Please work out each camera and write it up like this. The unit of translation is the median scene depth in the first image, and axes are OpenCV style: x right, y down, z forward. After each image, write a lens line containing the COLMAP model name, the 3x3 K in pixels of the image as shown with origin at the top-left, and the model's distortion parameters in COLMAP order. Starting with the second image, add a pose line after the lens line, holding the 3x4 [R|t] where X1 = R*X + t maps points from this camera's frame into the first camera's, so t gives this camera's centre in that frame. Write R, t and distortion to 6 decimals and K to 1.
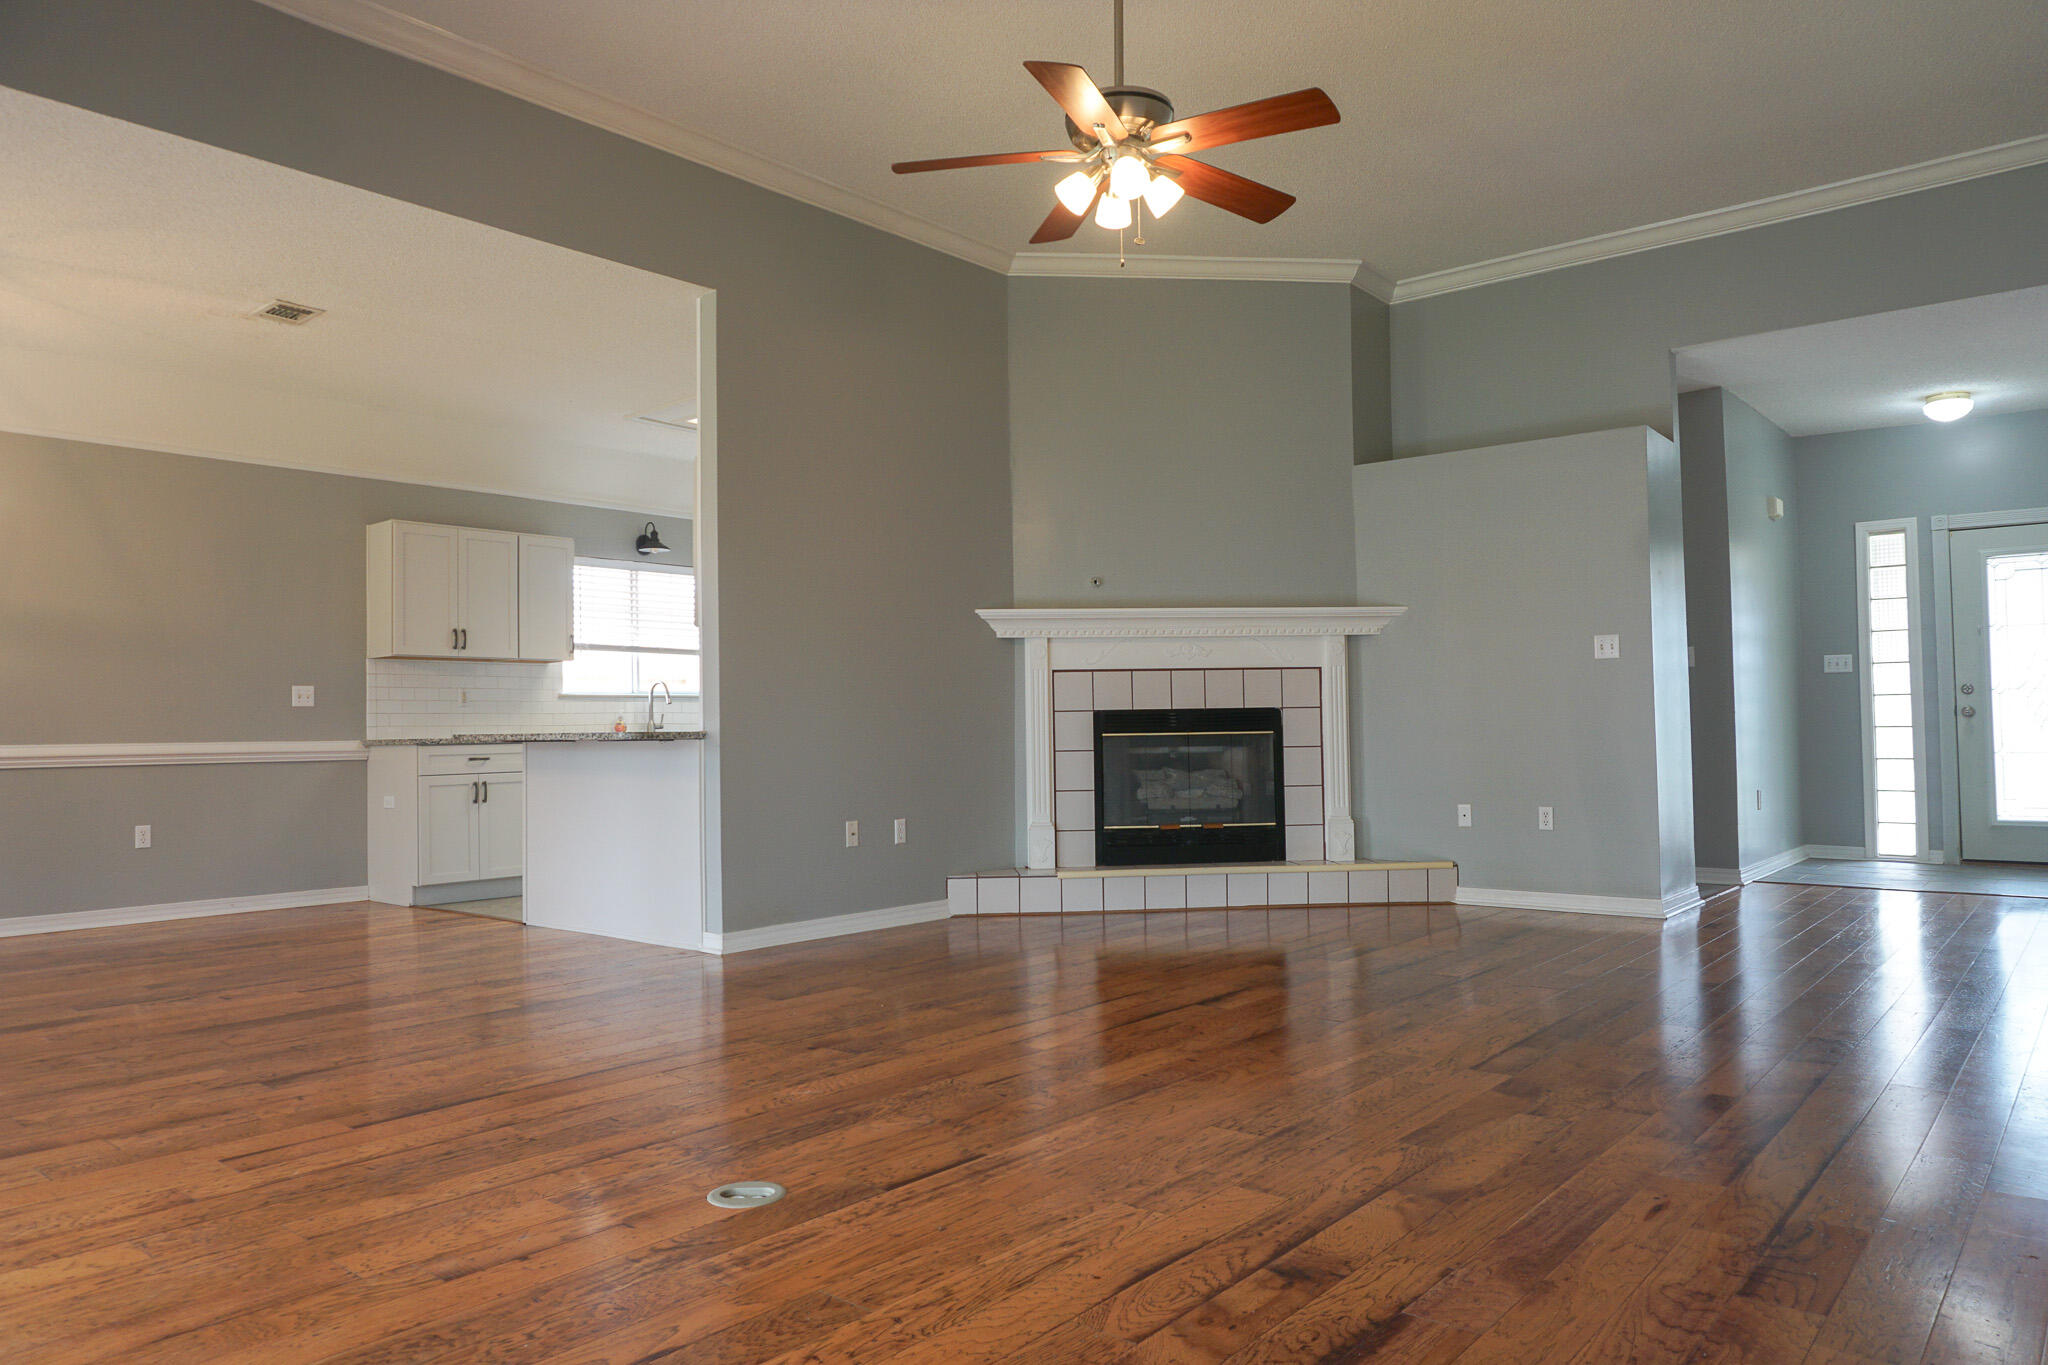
lens RADIAL K [[1369.6, 0, 1028.5], [0, 1369.6, 686.6], [0, 0, 1]] dist [-0.043495, 0.027235]
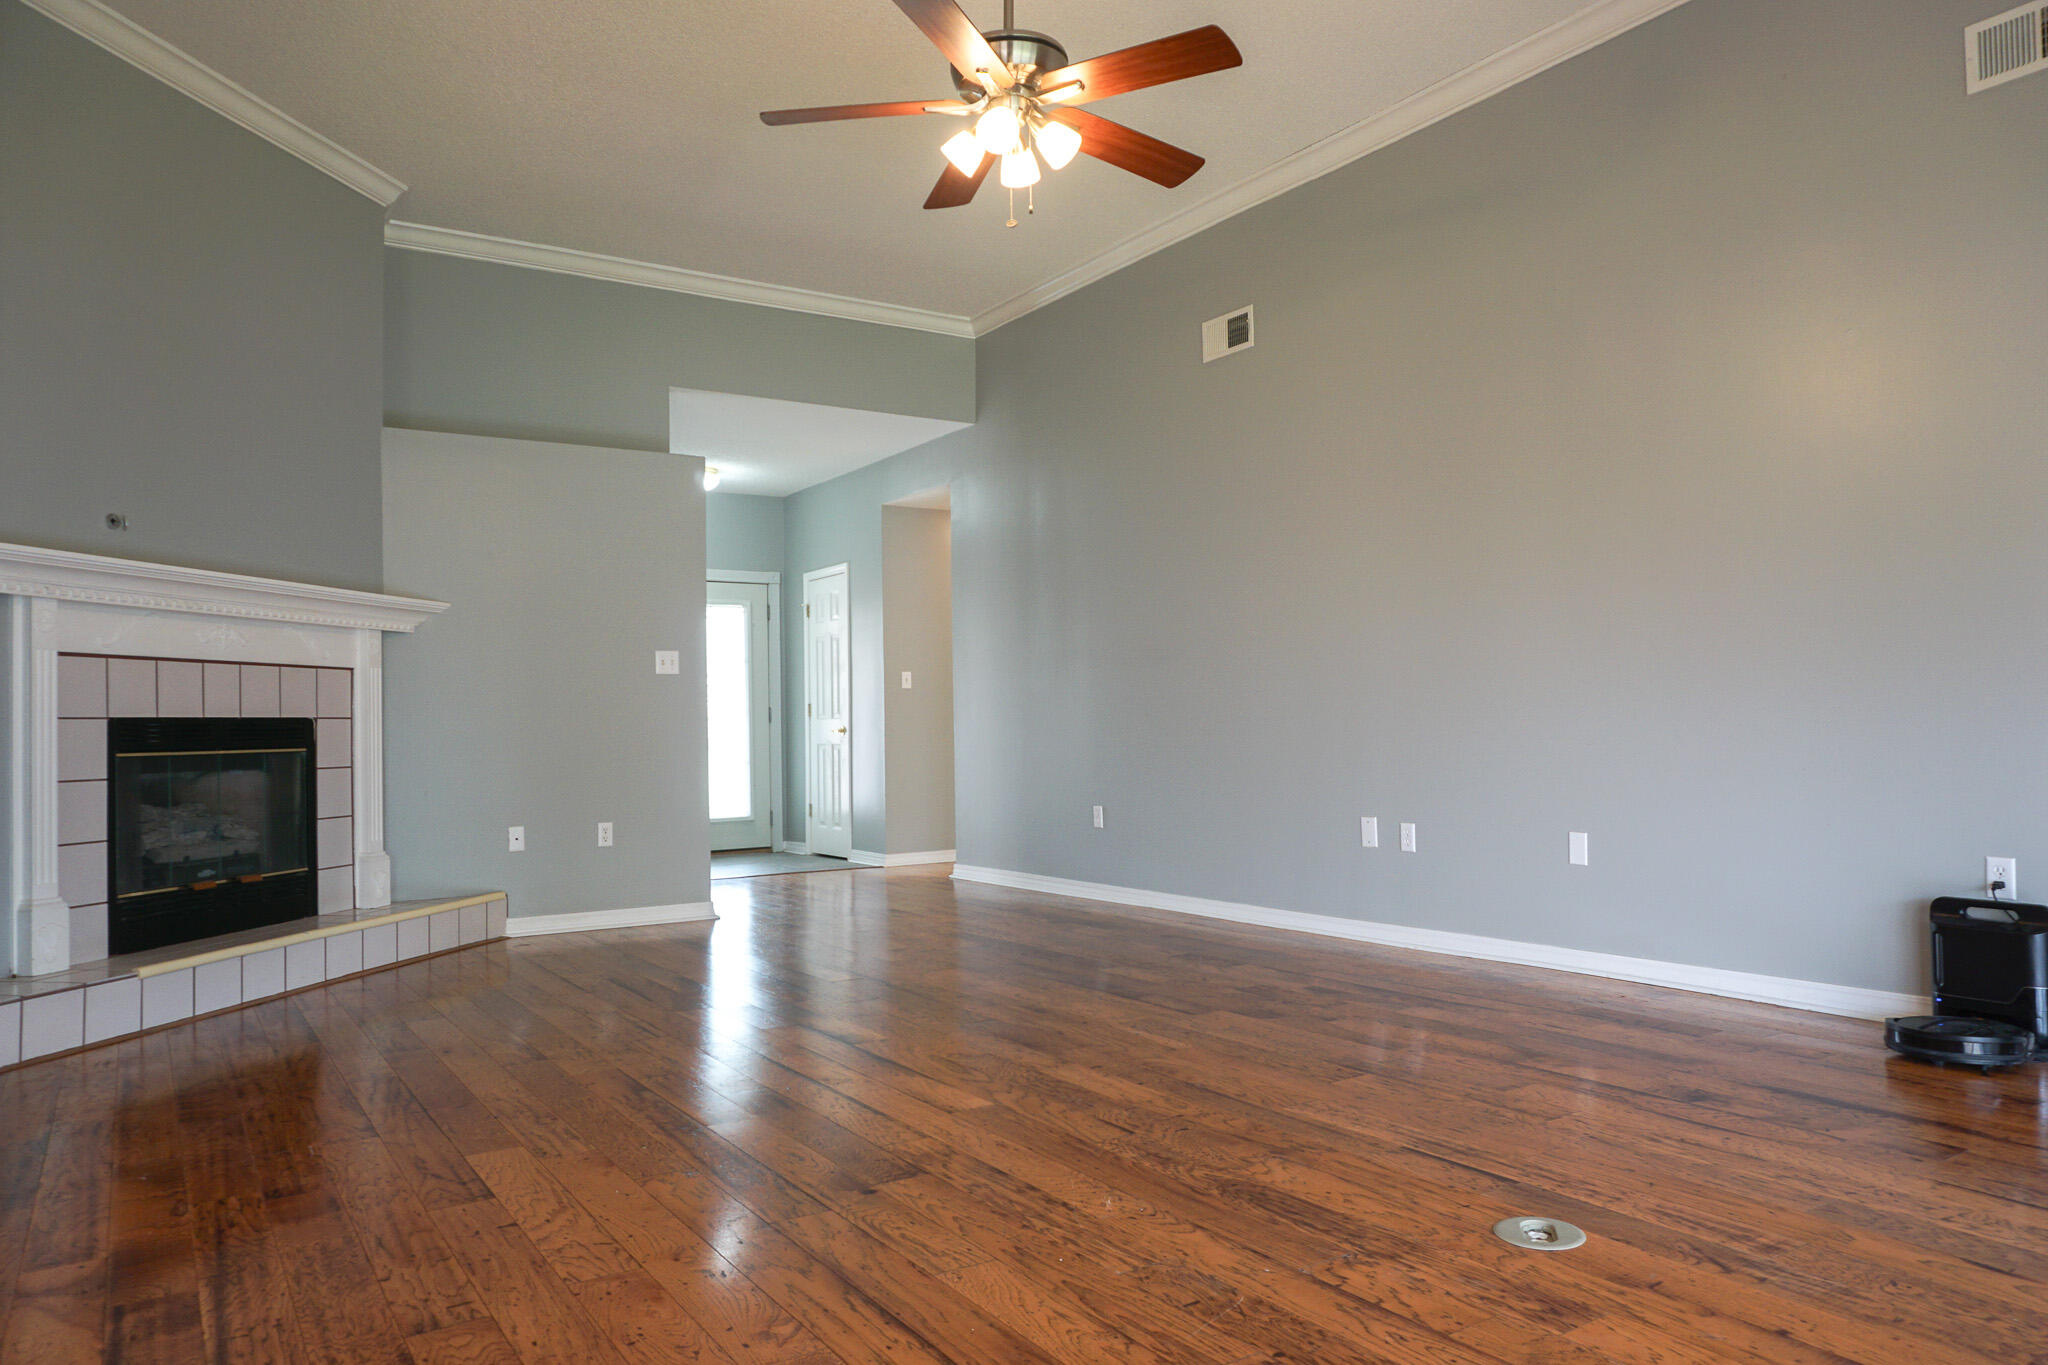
lens RADIAL K [[1369.6, 0, 1026.0], [0, 1369.6, 672.6], [0, 0, 1]] dist [-0.043495, 0.027235]
pose [[0.296141, 0.045249, 0.954072, -0.465303], [-0.012528, 0.998975, -0.043490, 0.019649], [-0.955062, 0.000927, 0.296404, 0.420761]]
